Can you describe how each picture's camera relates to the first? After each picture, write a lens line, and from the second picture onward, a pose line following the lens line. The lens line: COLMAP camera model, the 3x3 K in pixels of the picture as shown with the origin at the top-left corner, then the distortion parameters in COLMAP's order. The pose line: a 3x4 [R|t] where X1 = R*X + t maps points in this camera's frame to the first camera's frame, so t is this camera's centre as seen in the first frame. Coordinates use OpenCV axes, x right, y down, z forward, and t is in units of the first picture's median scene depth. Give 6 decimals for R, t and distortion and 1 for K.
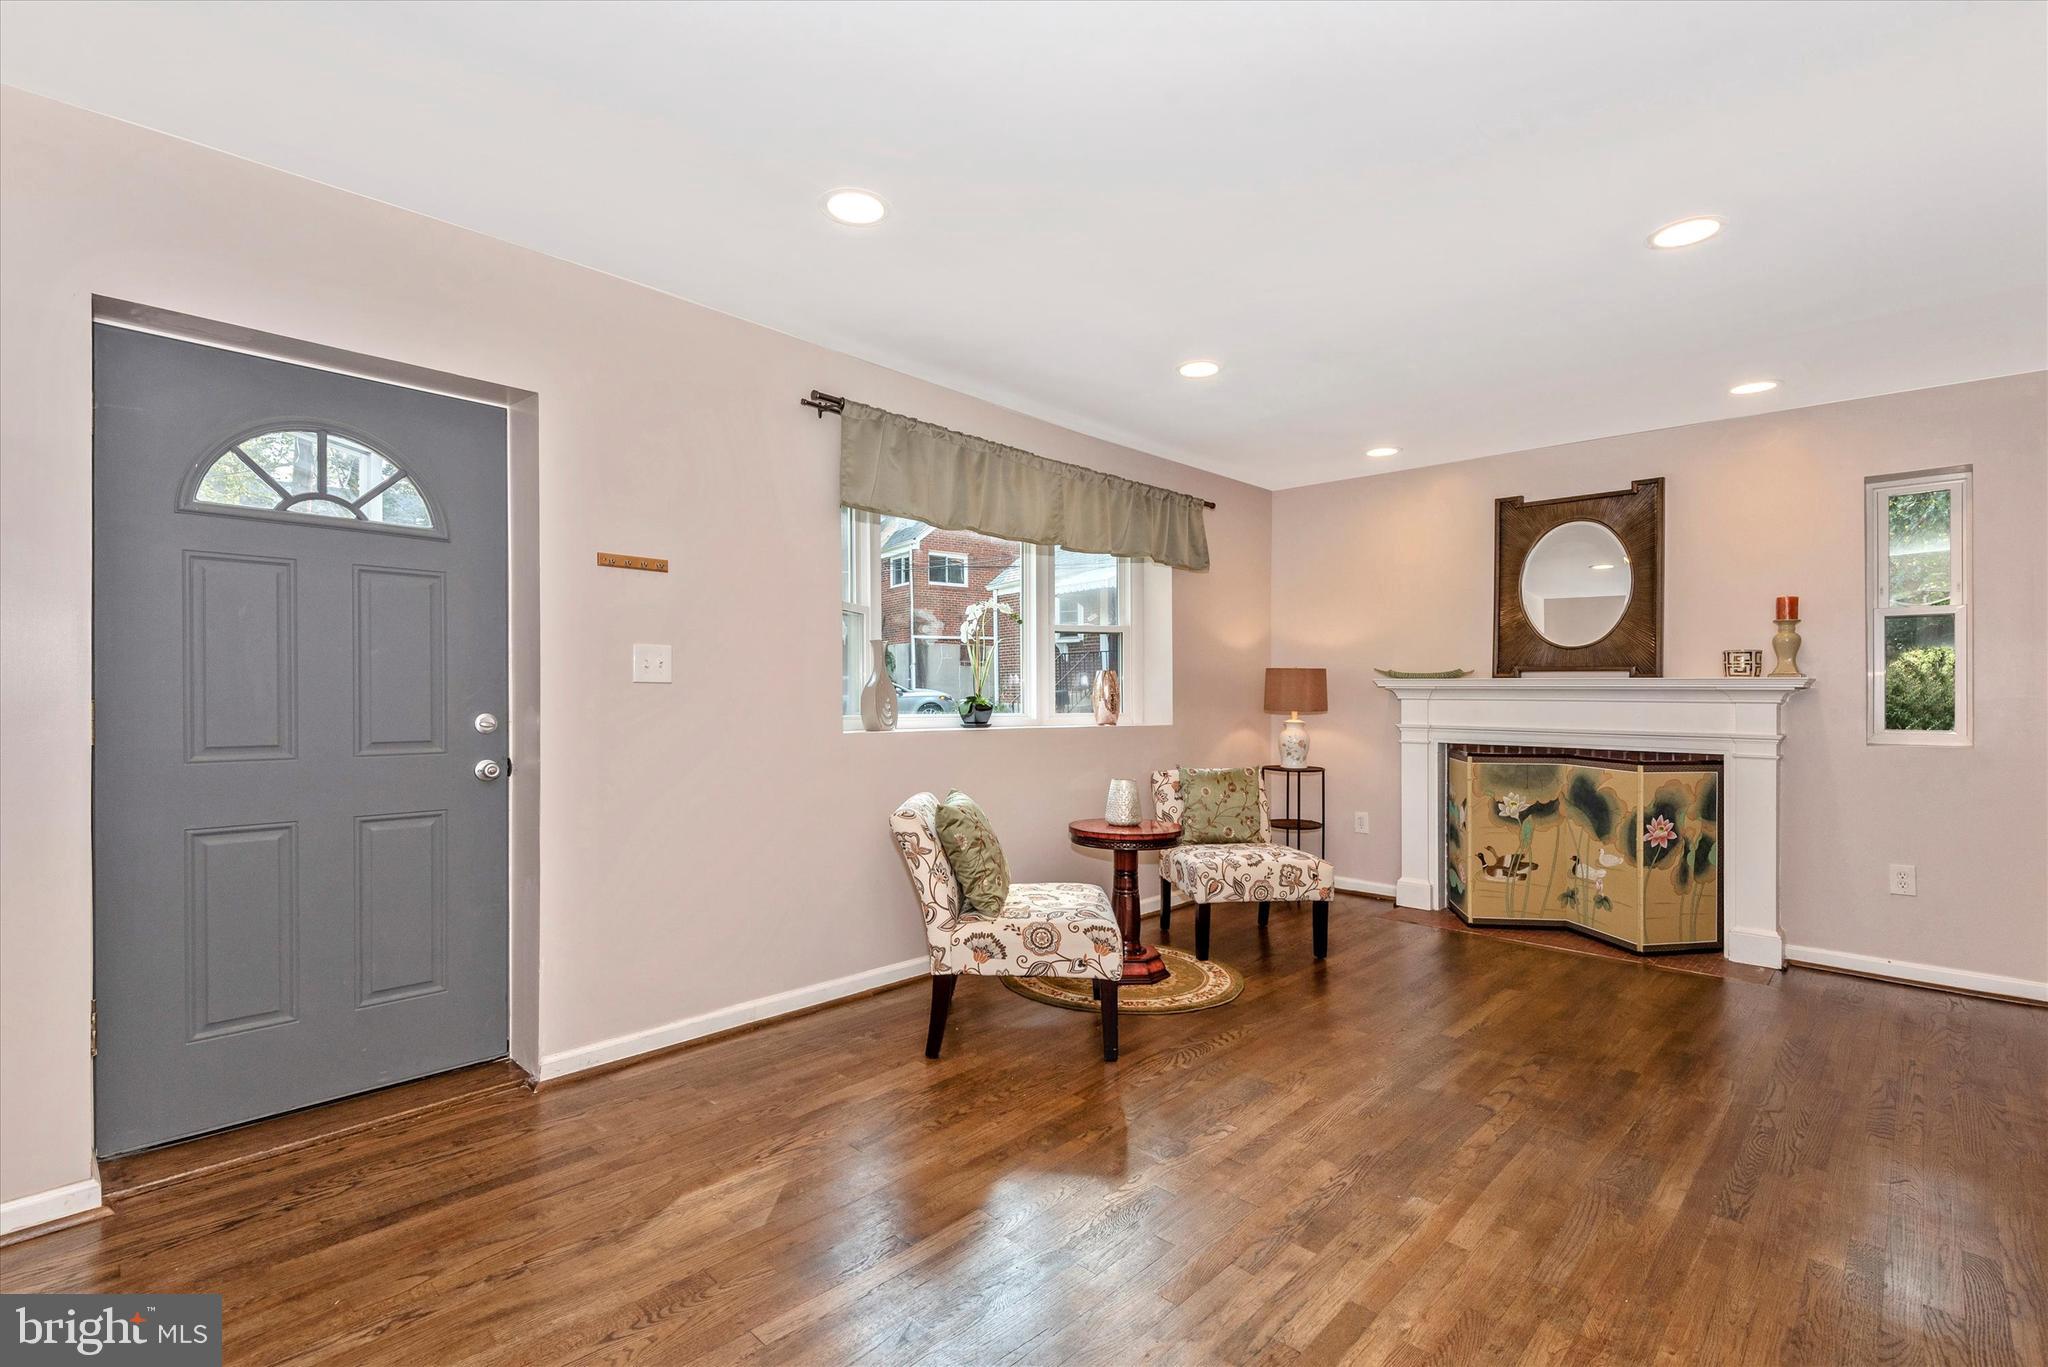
lens RADIAL K [[931.2, 0, 1019.6], [0, 931.2, 690.6], [0, 0, 1]] dist [0.015810, -0.008724]
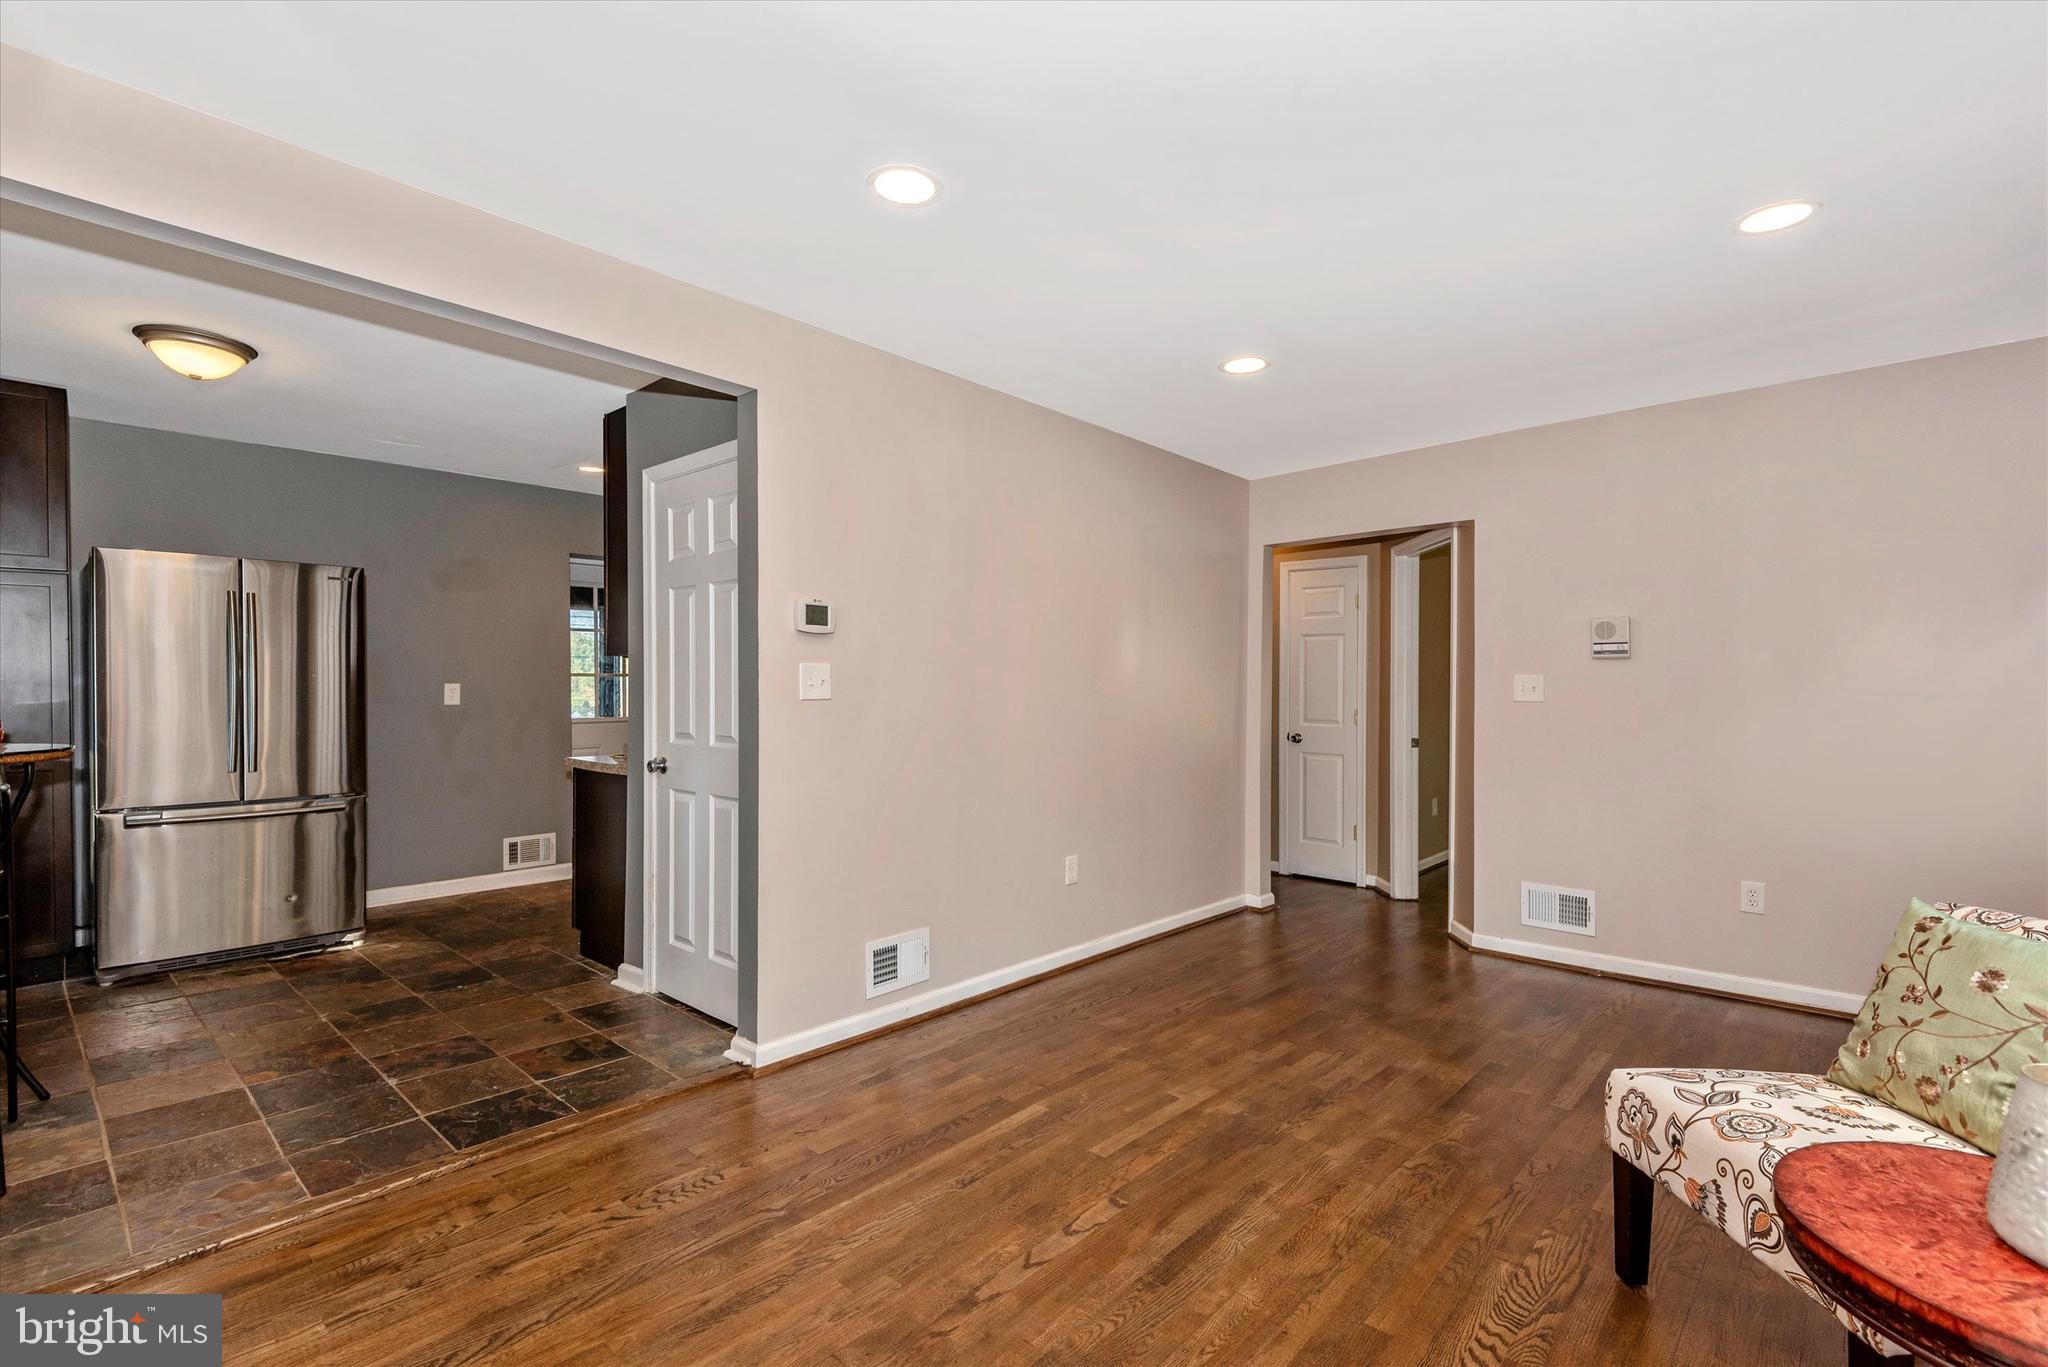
lens RADIAL K [[931.2, 0, 1029.7], [0, 931.2, 692.7], [0, 0, 1]] dist [0.015810, -0.008724]
pose [[-0.999300, -0.014067, -0.034671, 0.365982], [-0.014305, 0.999876, 0.006632, -0.009319], [0.034573, 0.007123, -0.999377, 1.097167]]
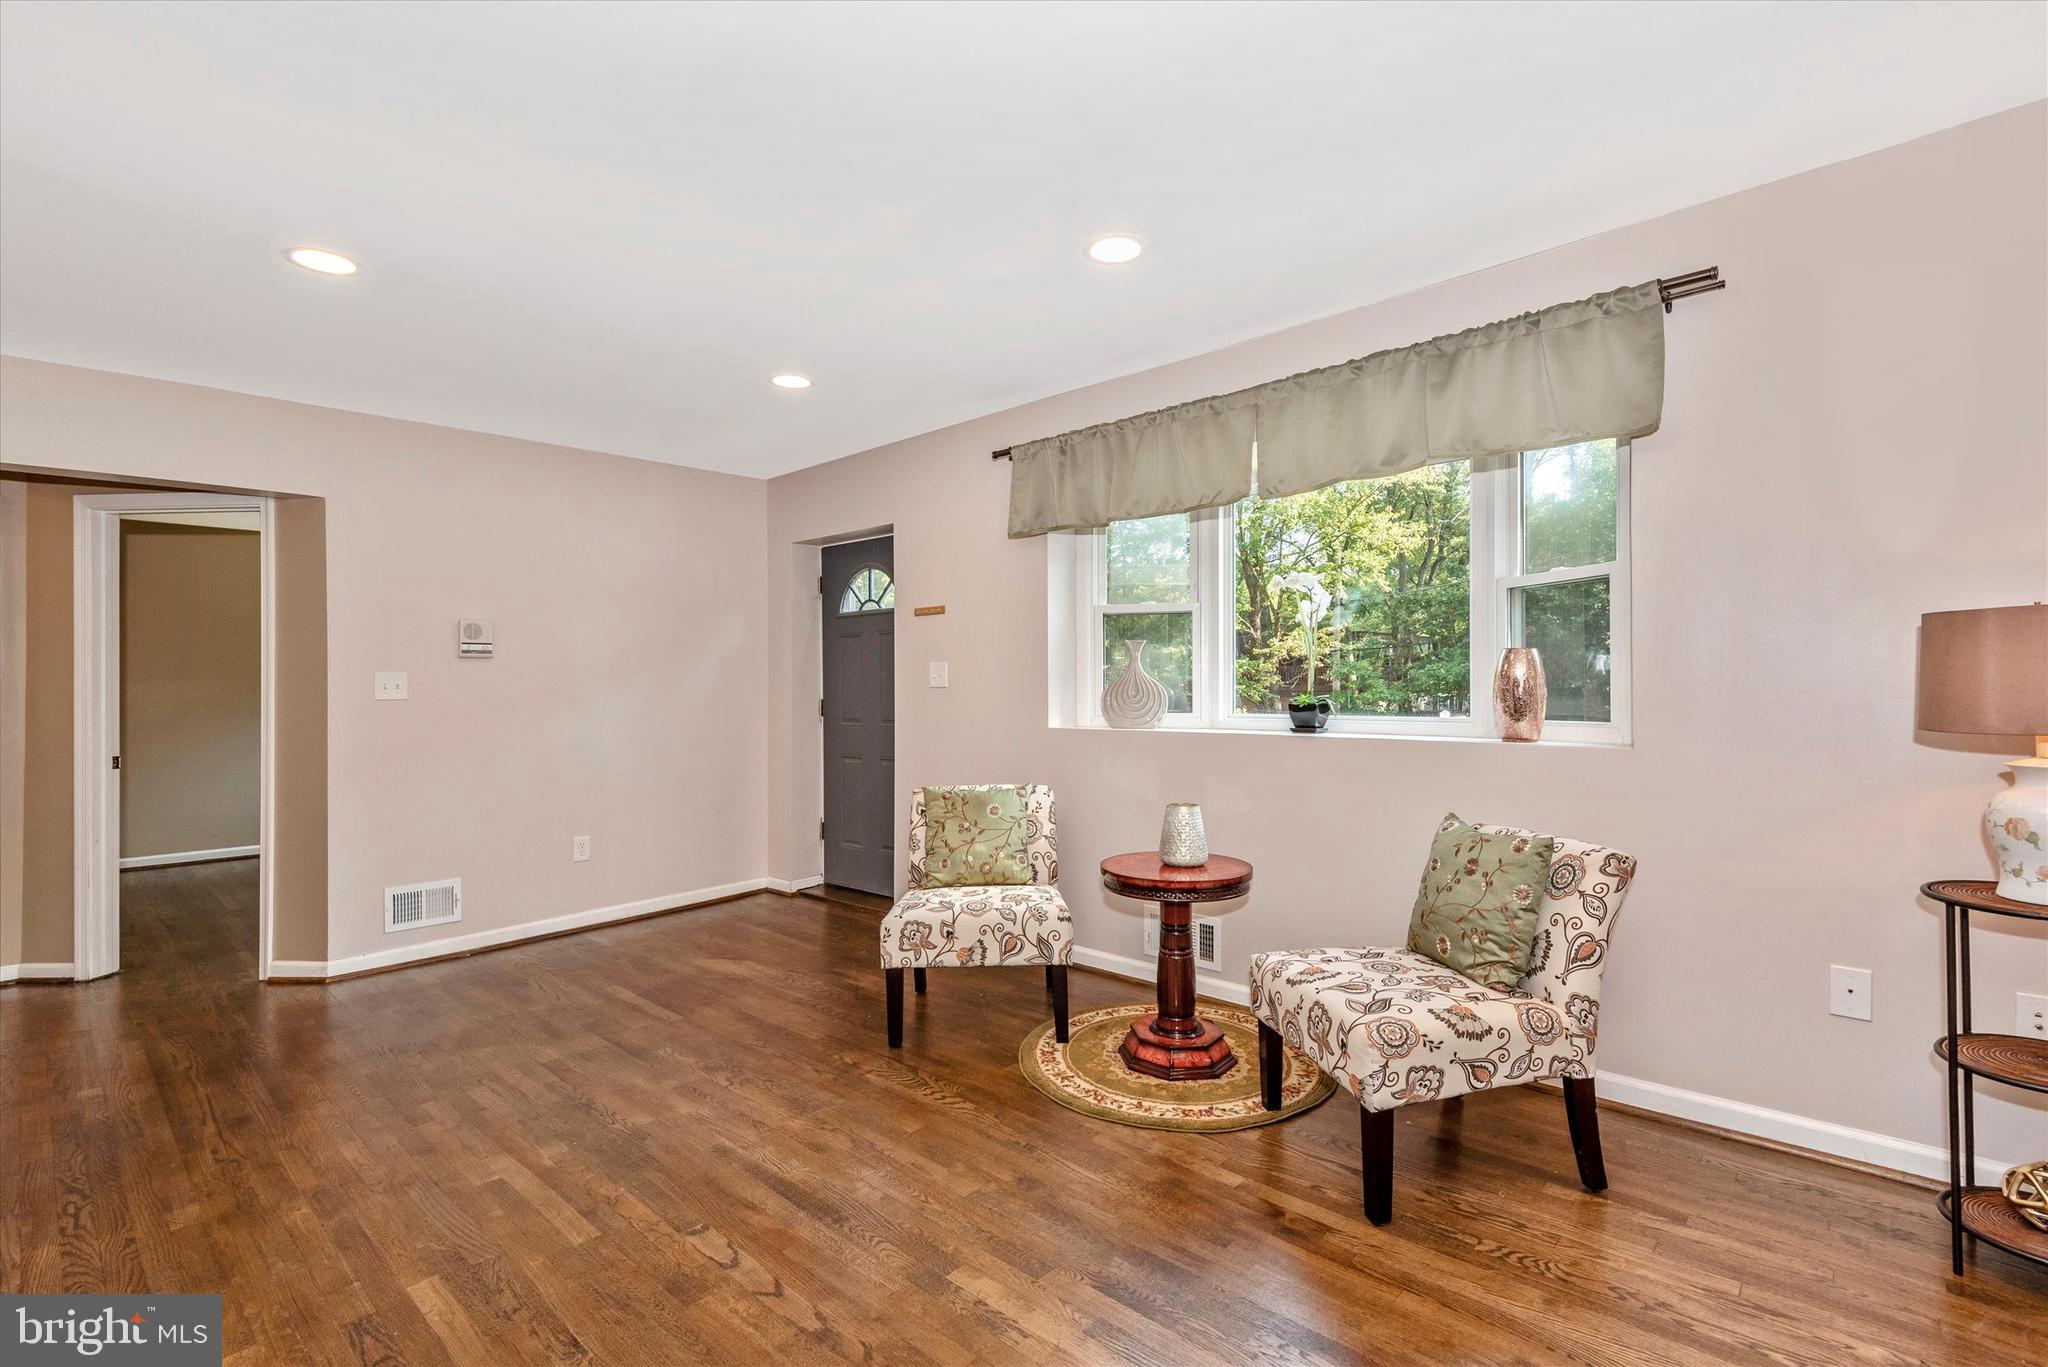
lens RADIAL K [[931.2, 0, 1018.6], [0, 931.2, 681.9], [0, 0, 1]] dist [0.015810, -0.008724]
pose [[0.017970, -0.013849, -0.999743, 0.770063], [0.015382, 0.999790, -0.013574, 0.003229], [0.999720, -0.015134, 0.018179, 0.754357]]
